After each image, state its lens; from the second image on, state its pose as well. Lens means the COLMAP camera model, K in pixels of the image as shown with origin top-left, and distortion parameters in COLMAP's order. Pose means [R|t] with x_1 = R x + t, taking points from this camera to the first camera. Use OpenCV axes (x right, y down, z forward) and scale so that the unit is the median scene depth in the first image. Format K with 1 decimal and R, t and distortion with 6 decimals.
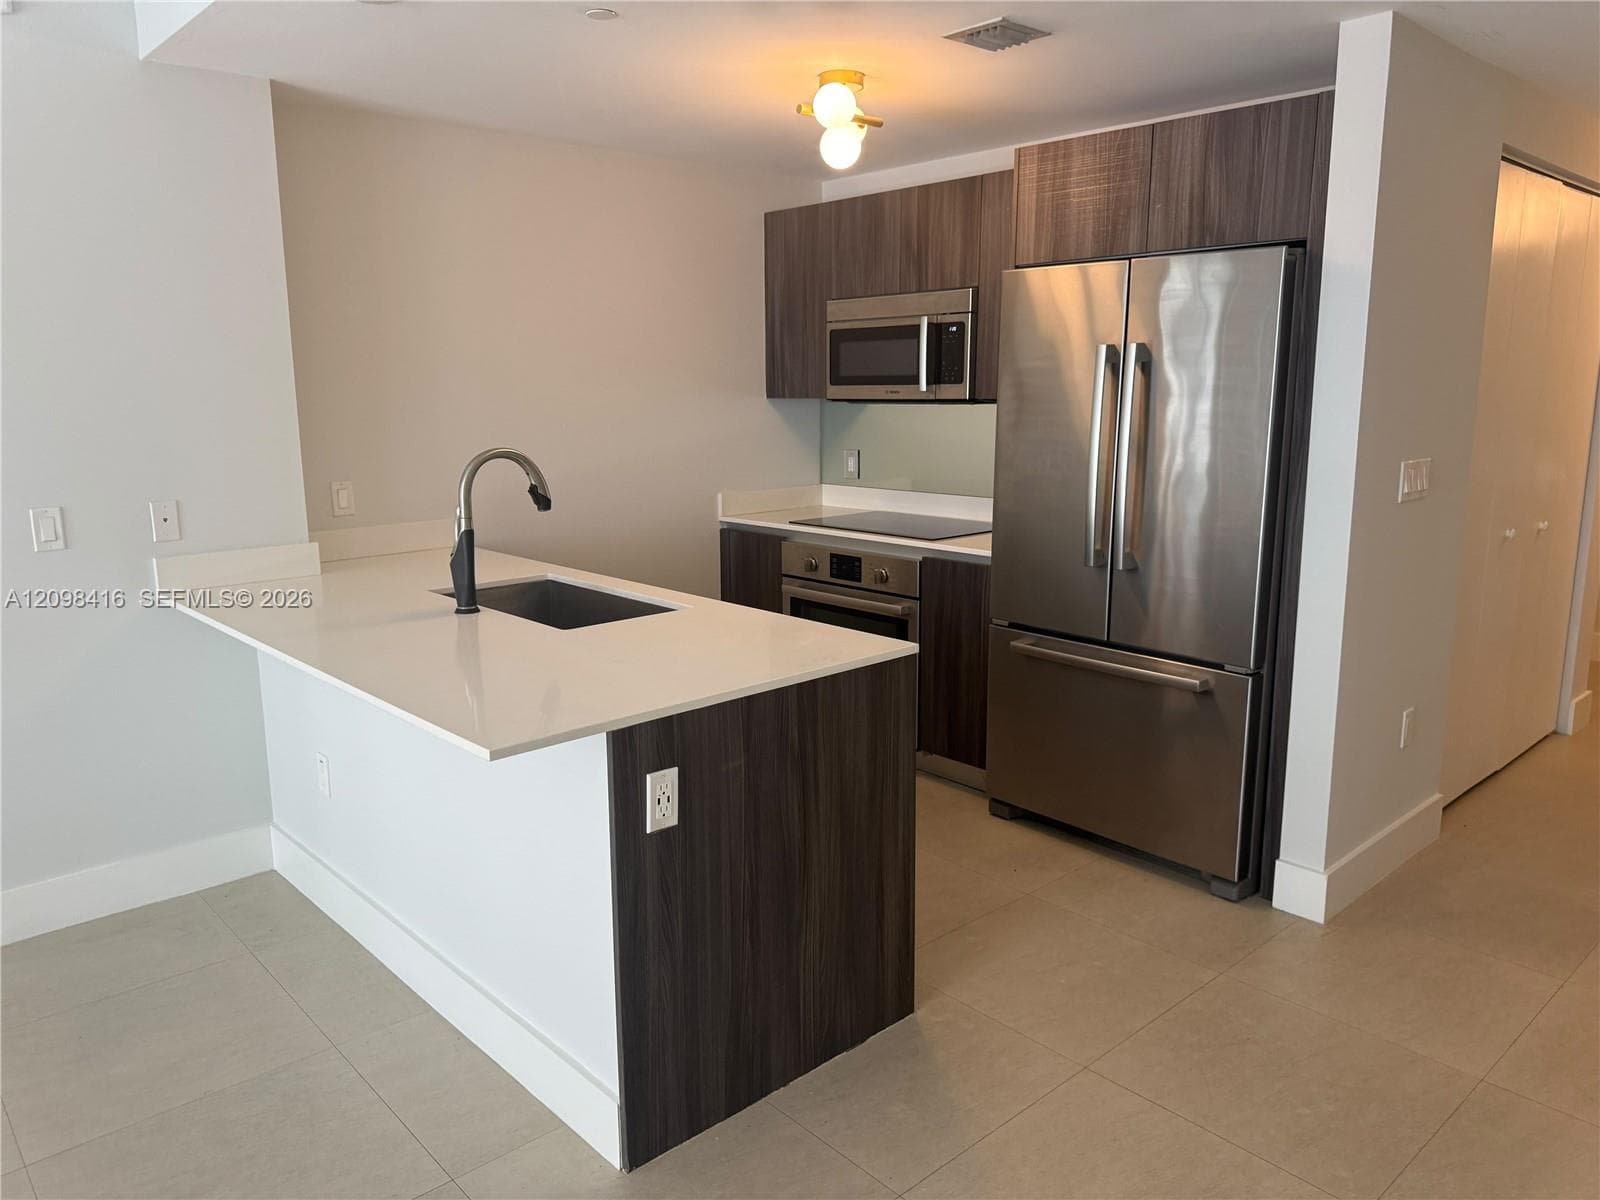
lens RADIAL K [[1101.2, 0, 795.2], [0, 1101.2, 605.0], [0, 0, 1]] dist [-0.004692, -0.066422]
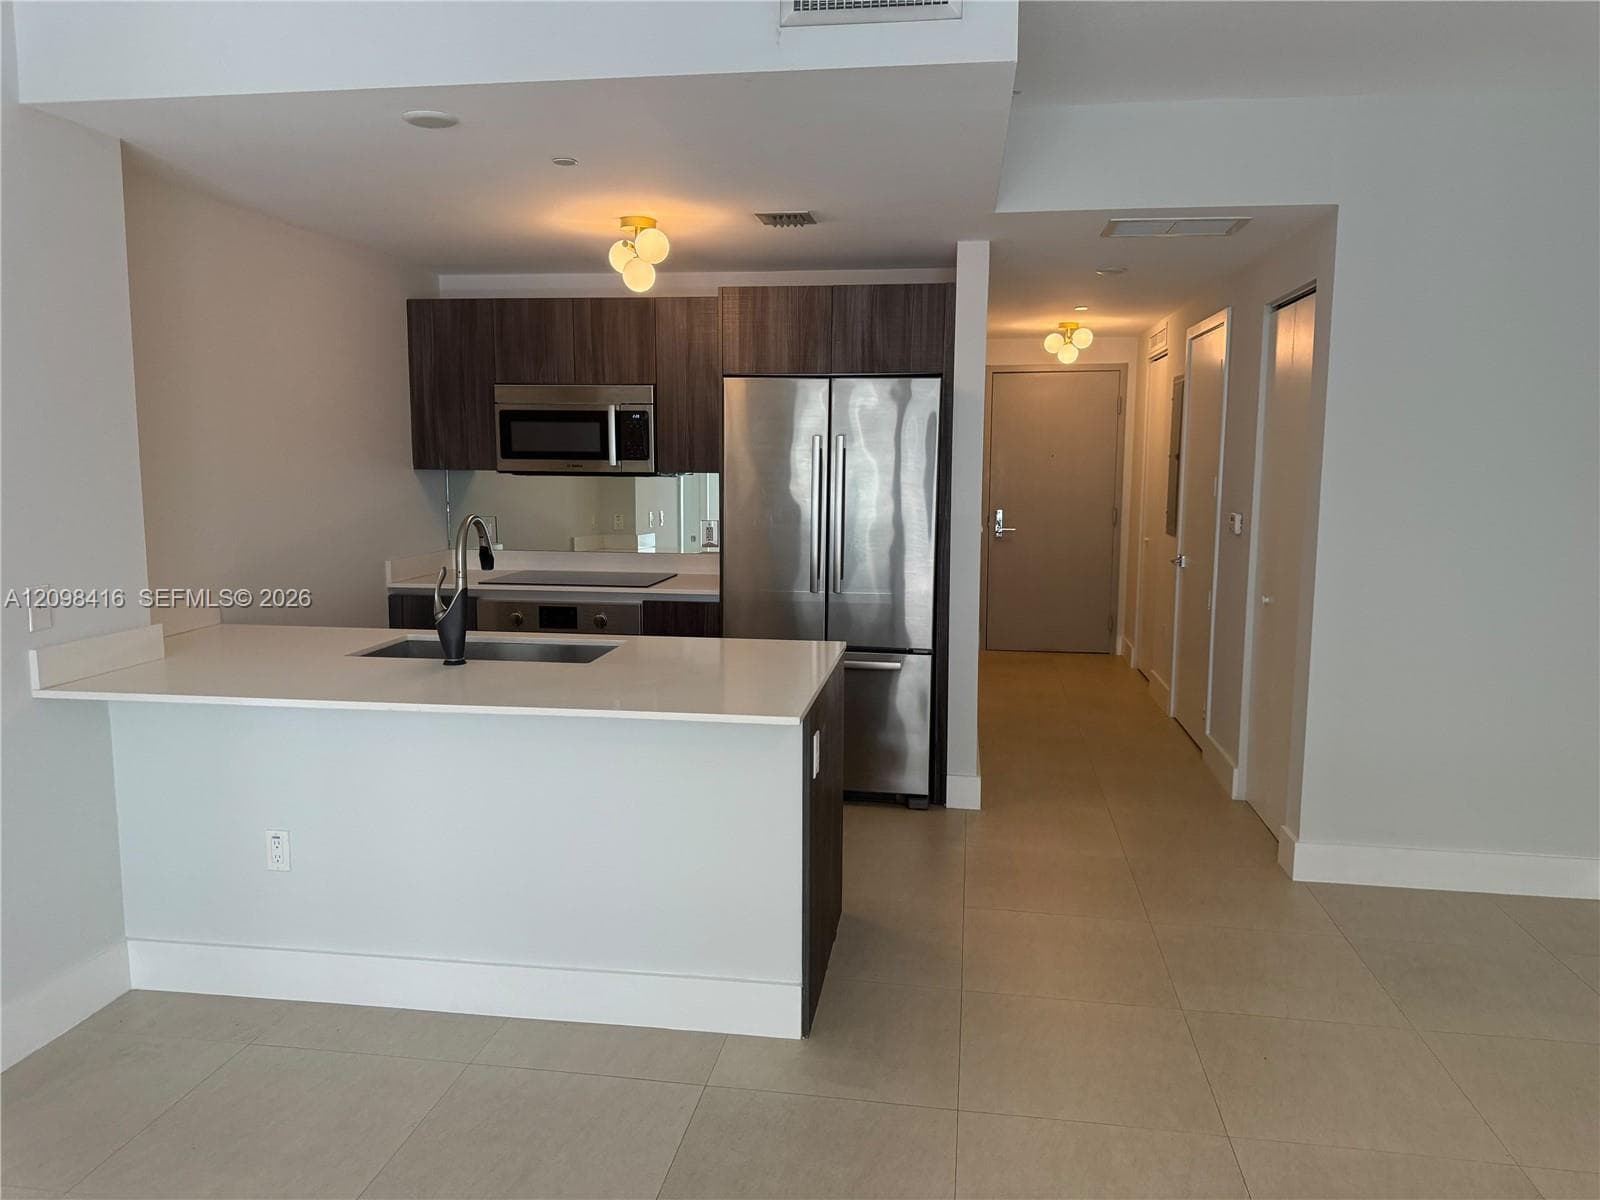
lens RADIAL K [[1101.2, 0, 815.0], [0, 1101.2, 595.2], [0, 0, 1]] dist [-0.004692, -0.066422]
pose [[0.767460, -0.067777, 0.637505, -0.504596], [0.111365, 0.993372, -0.028455, 0.006335], [-0.631351, 0.092834, 0.769921, -0.059317]]
